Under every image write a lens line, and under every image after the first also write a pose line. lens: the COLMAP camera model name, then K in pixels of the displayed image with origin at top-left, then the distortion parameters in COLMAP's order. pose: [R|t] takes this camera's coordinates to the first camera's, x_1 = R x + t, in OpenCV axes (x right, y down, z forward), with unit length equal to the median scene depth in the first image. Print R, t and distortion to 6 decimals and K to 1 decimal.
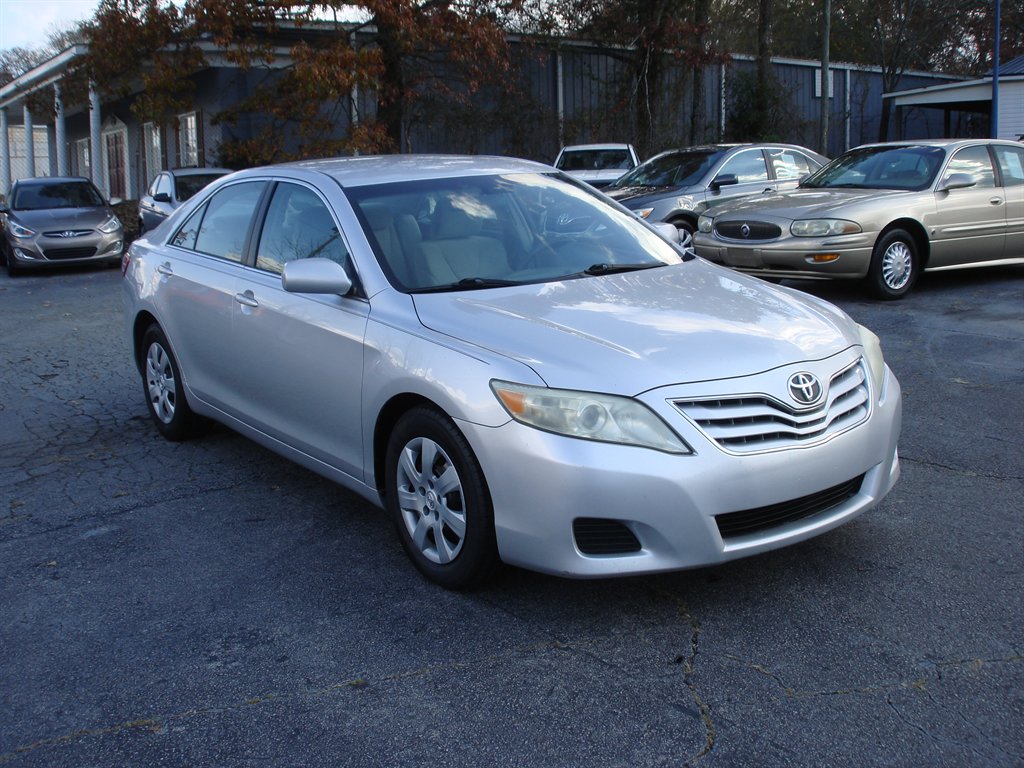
lens RADIAL K [[1161.5, 0, 515.8], [0, 1161.5, 386.8], [0, 0, 1]] dist [-0.128949, 0.000000]
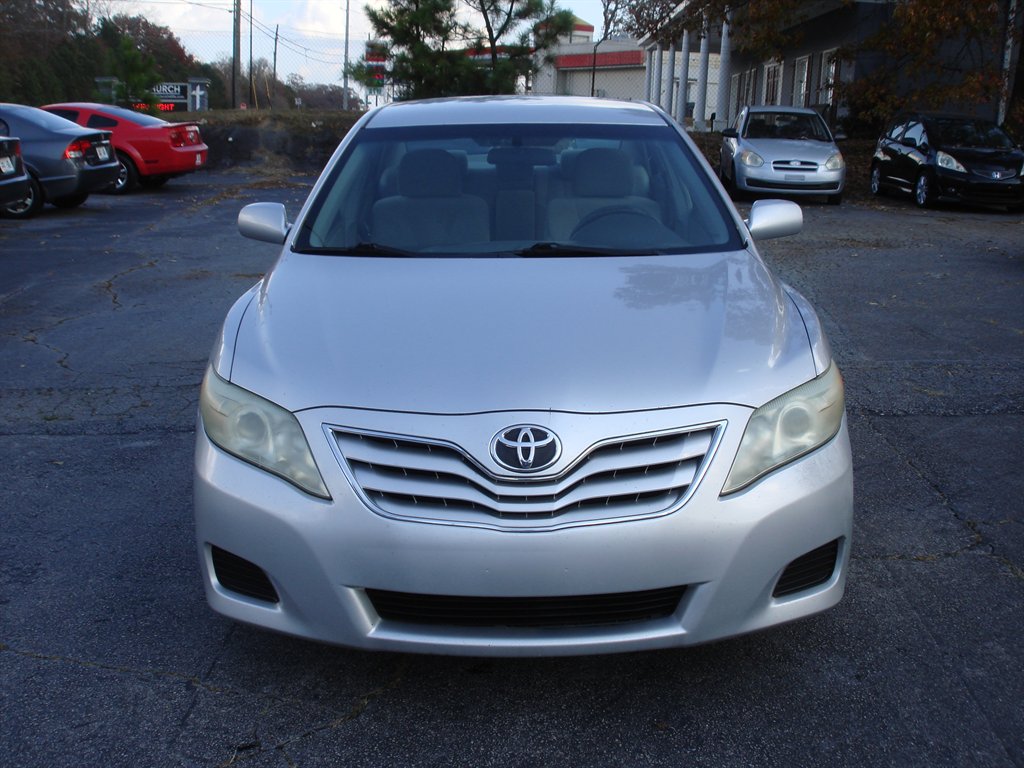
lens RADIAL K [[1161.5, 0, 493.4], [0, 1161.5, 410.3], [0, 0, 1]] dist [-0.128949, 0.000000]
pose [[0.818691, 0.193901, -0.540507, 0.604691], [-0.154217, 0.980928, 0.118308, -0.100657], [0.553138, -0.013502, 0.832980, 0.403893]]
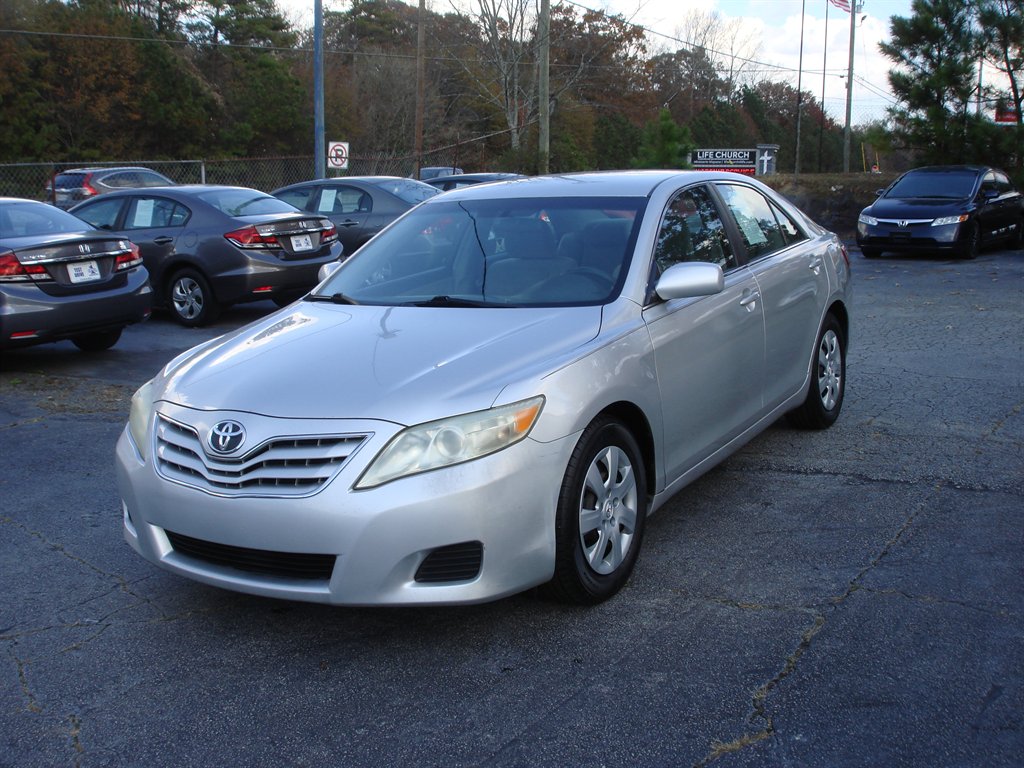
lens RADIAL K [[1161.5, 0, 512.0], [0, 1161.5, 388.8], [0, 0, 1]] dist [-0.128949, 0.000000]
pose [[0.403177, 0.197770, -0.893496, 1.207475], [-0.169066, 0.975659, 0.139668, -0.215135], [0.899369, 0.094749, 0.426799, 0.791038]]
